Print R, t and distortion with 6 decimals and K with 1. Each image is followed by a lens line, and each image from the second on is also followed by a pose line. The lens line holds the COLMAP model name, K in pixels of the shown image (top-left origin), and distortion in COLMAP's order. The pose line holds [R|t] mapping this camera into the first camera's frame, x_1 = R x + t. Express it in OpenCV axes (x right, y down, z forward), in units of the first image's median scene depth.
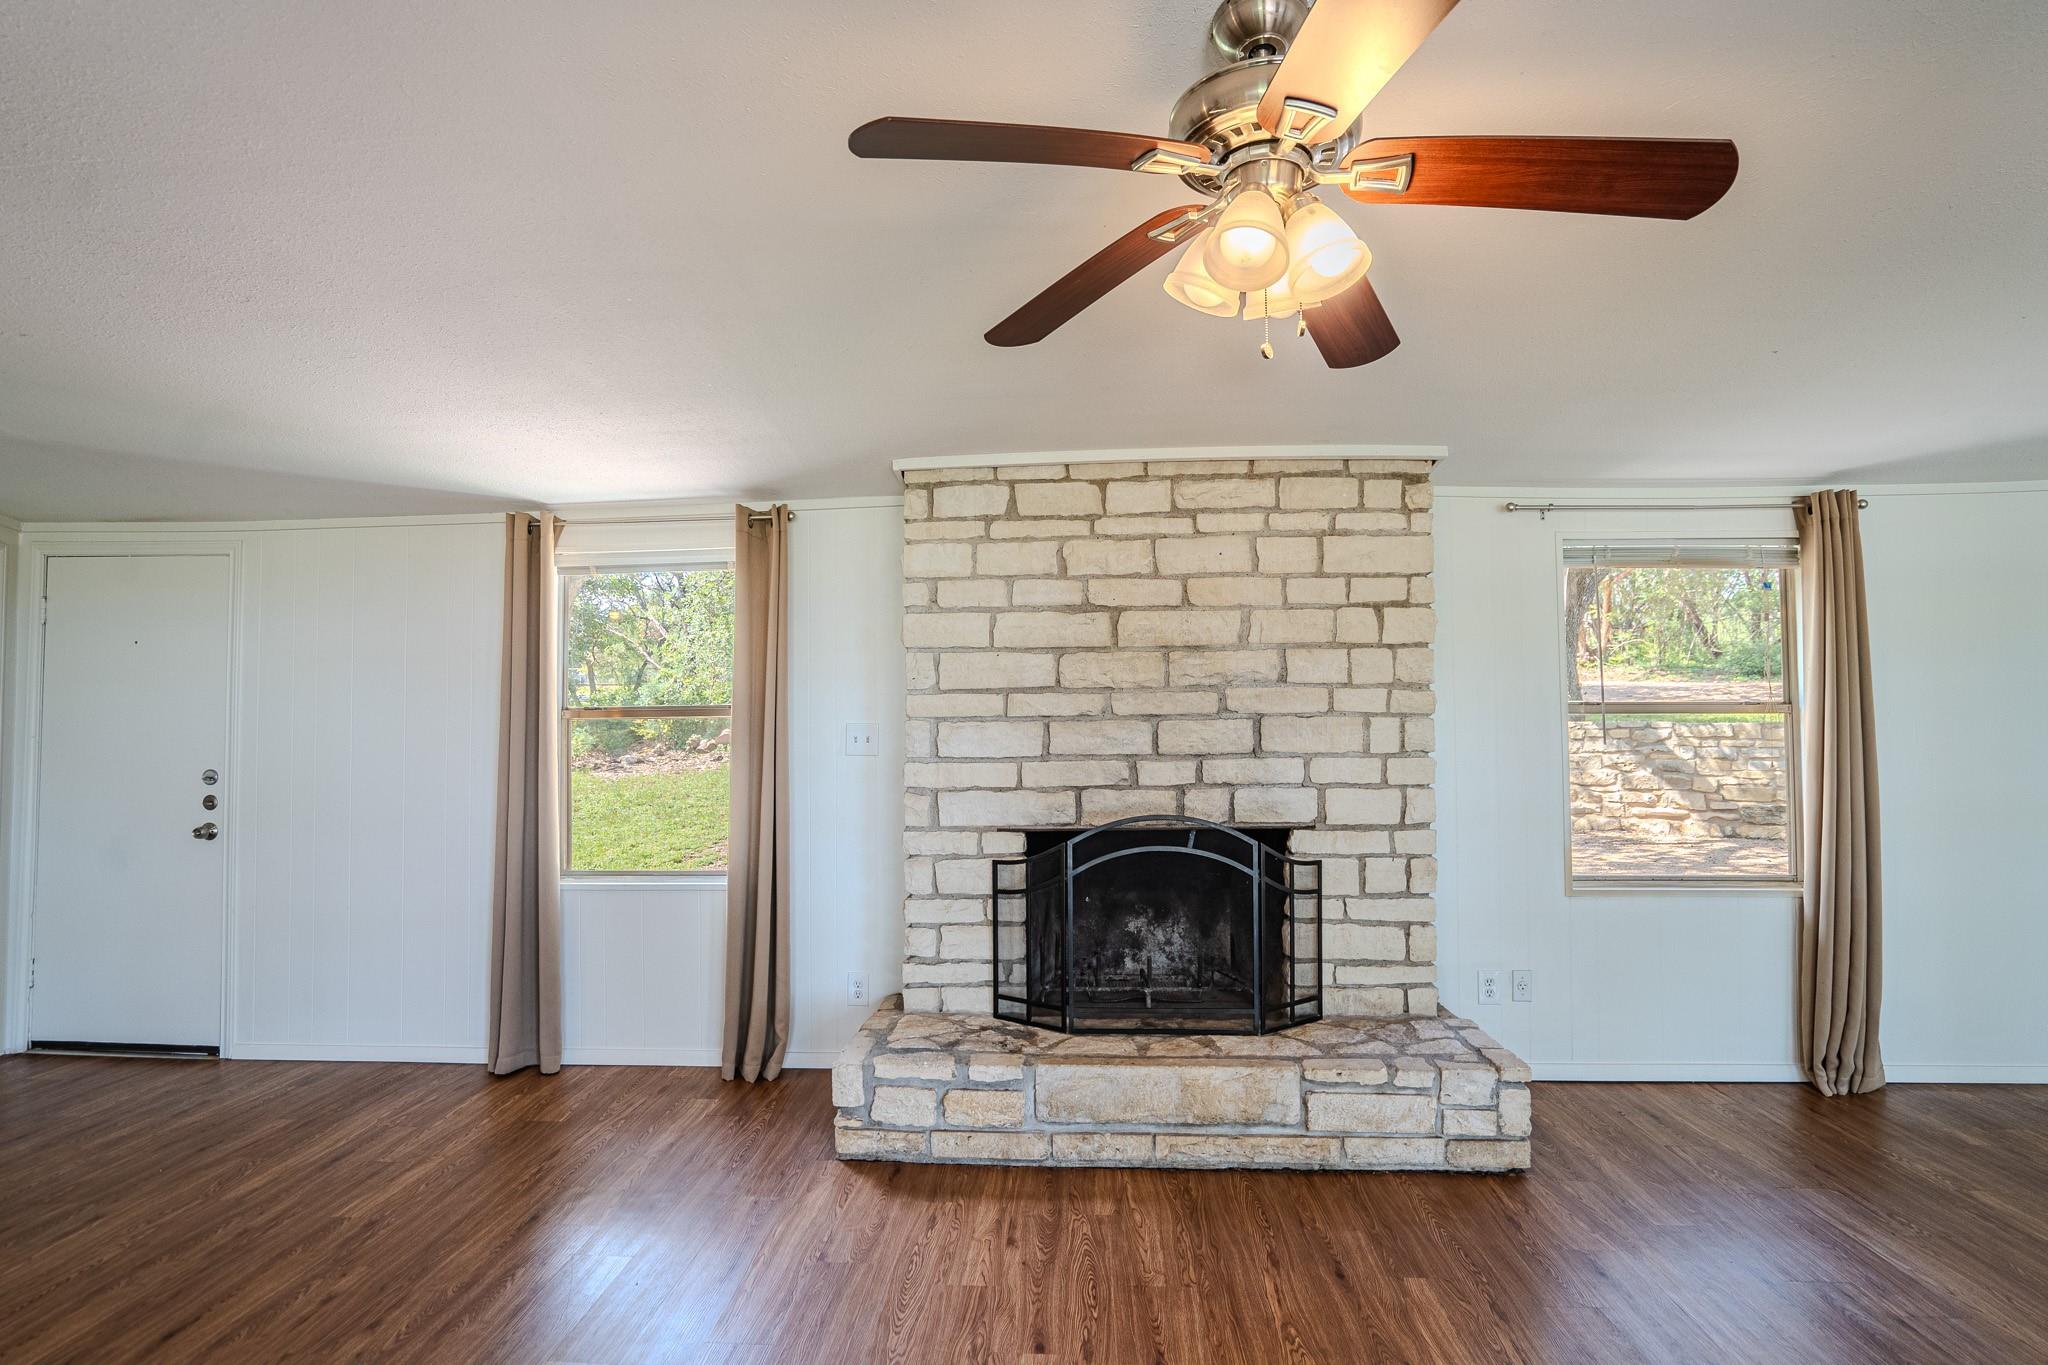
lens RADIAL K [[1039.2, 0, 1024.0], [0, 1039.2, 682.5], [0, 0, 1]] dist [-0.034836, 0.000312]
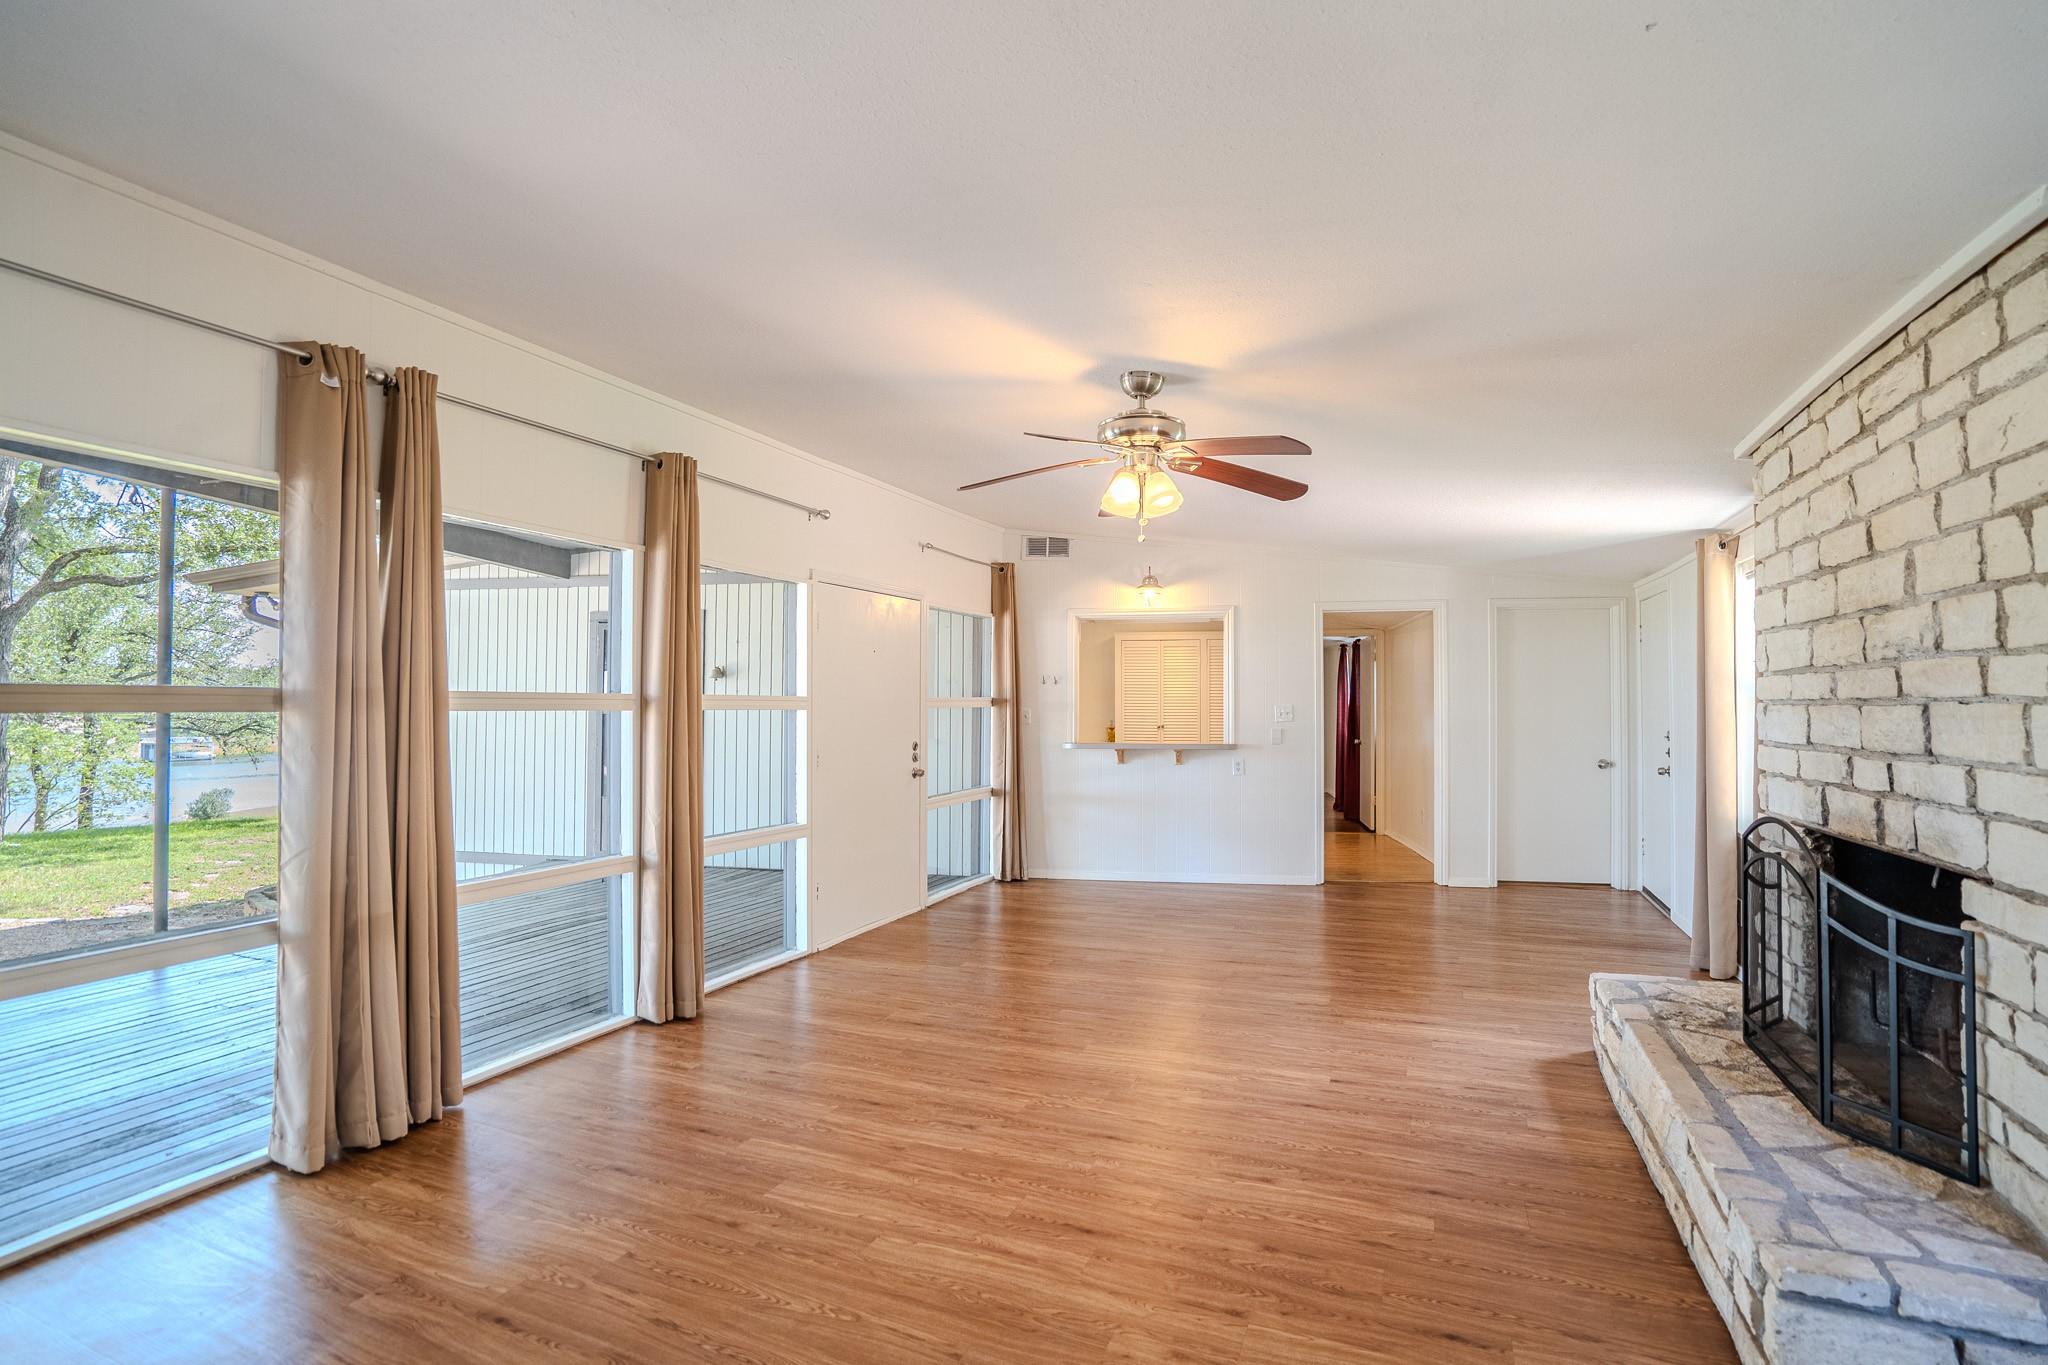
lens RADIAL K [[956.6, 0, 1021.5], [0, 956.6, 681.0], [0, 0, 1]] dist [-0.044074, 0.017049]
pose [[-0.345470, -0.014555, -0.938317, 1.108911], [0.035870, 0.998944, -0.028702, 0.017074], [0.937744, -0.043573, -0.344583, 0.724322]]
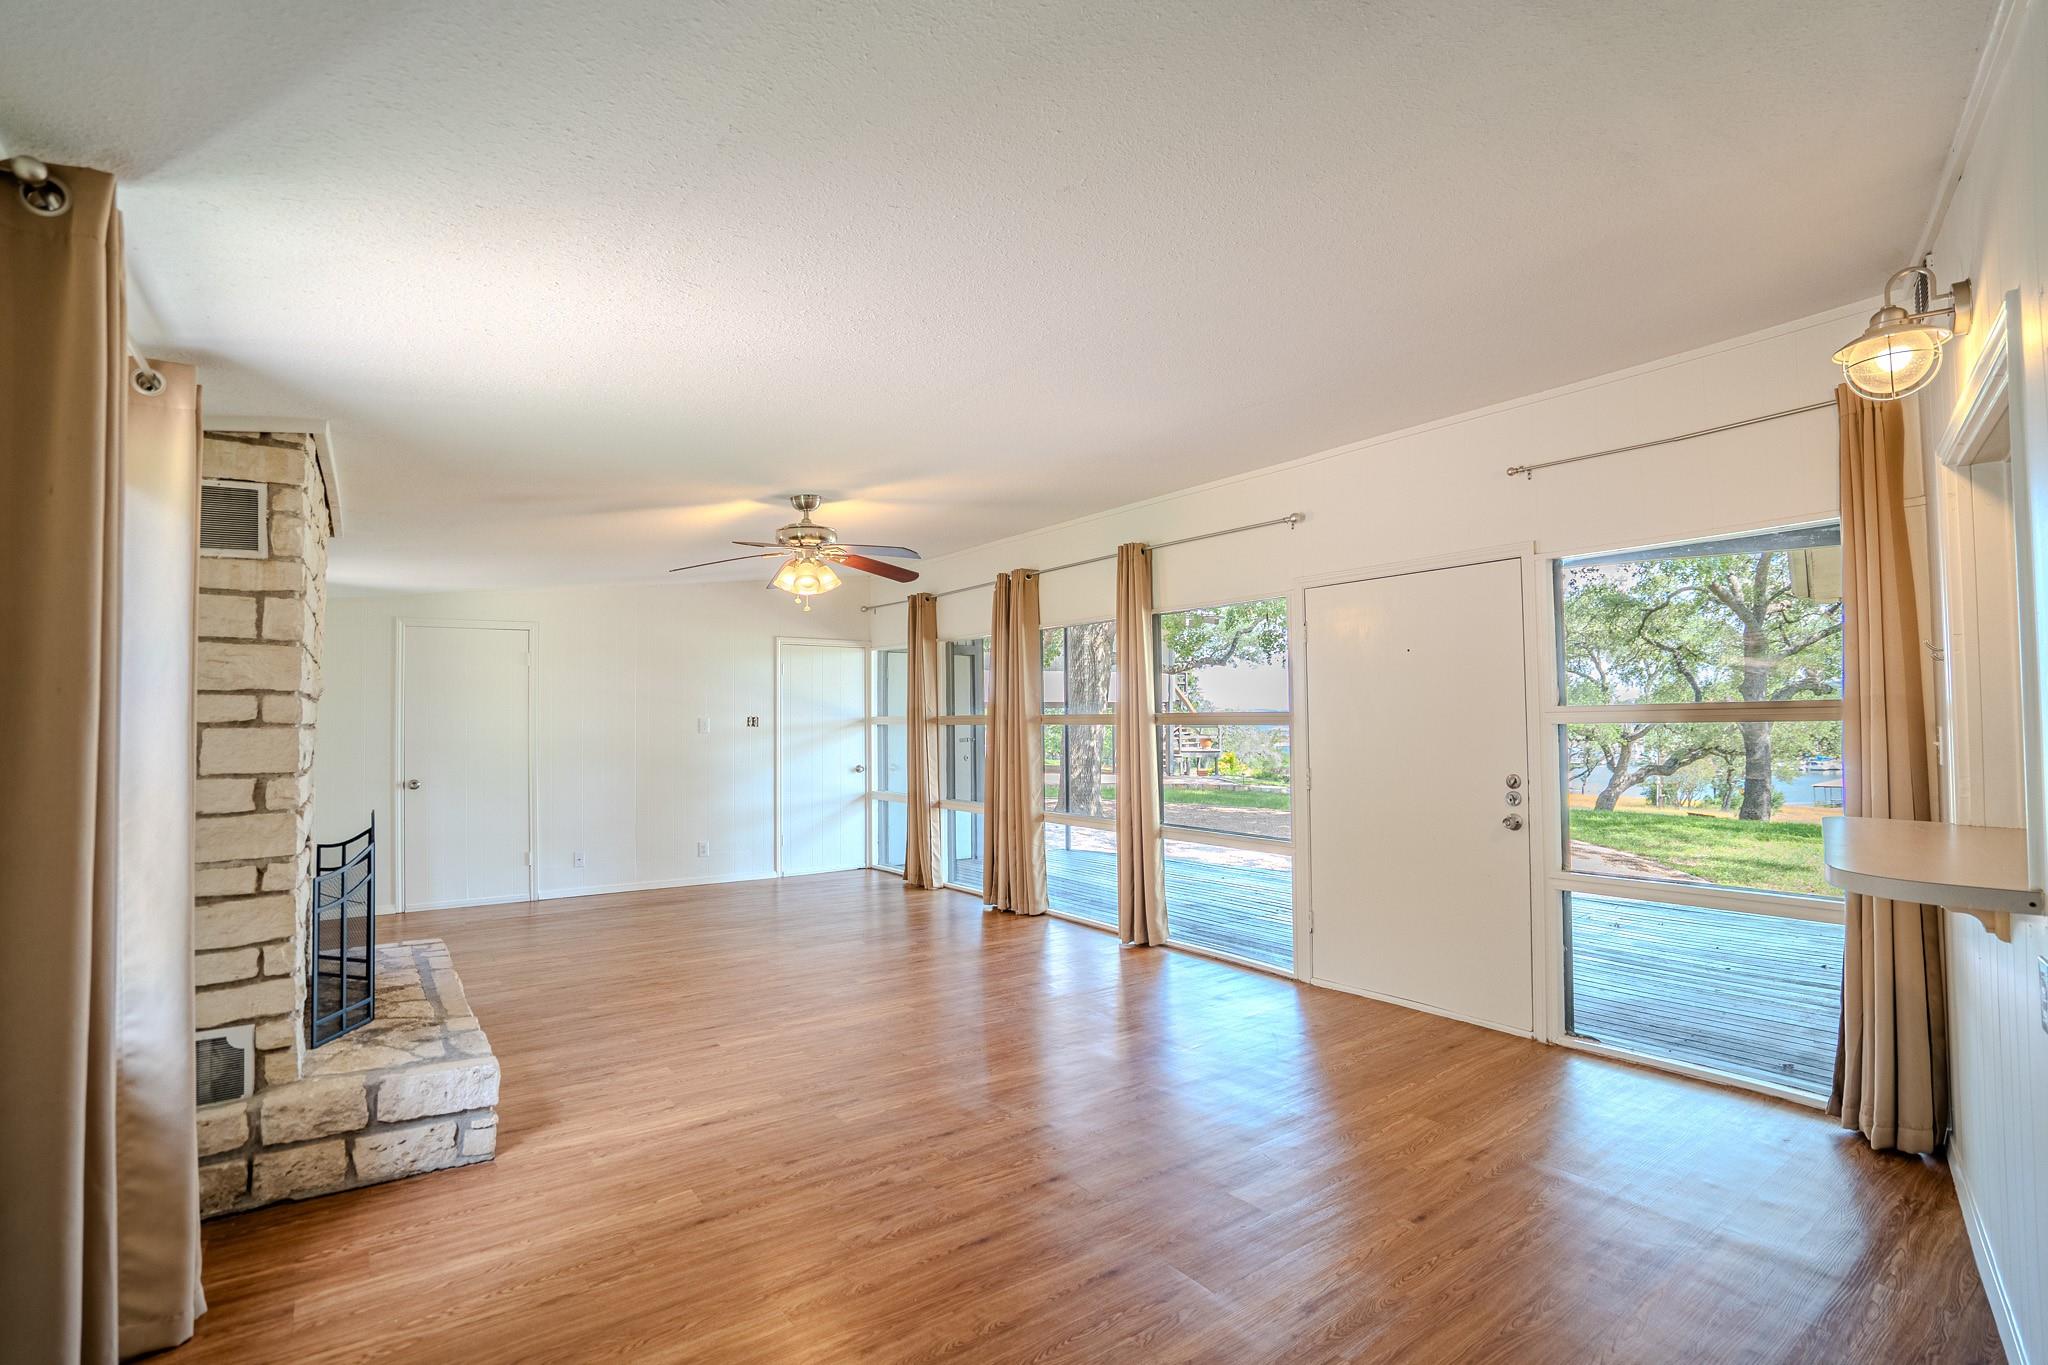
lens RADIAL K [[956.6, 0, 1021.5], [0, 956.6, 681.0], [0, 0, 1]] dist [-0.044074, 0.017049]
pose [[-0.623486, 0.042648, 0.780670, -1.201132], [-0.013677, 0.997763, -0.065431, 0.043942], [-0.781715, -0.051472, -0.621509, 1.143035]]
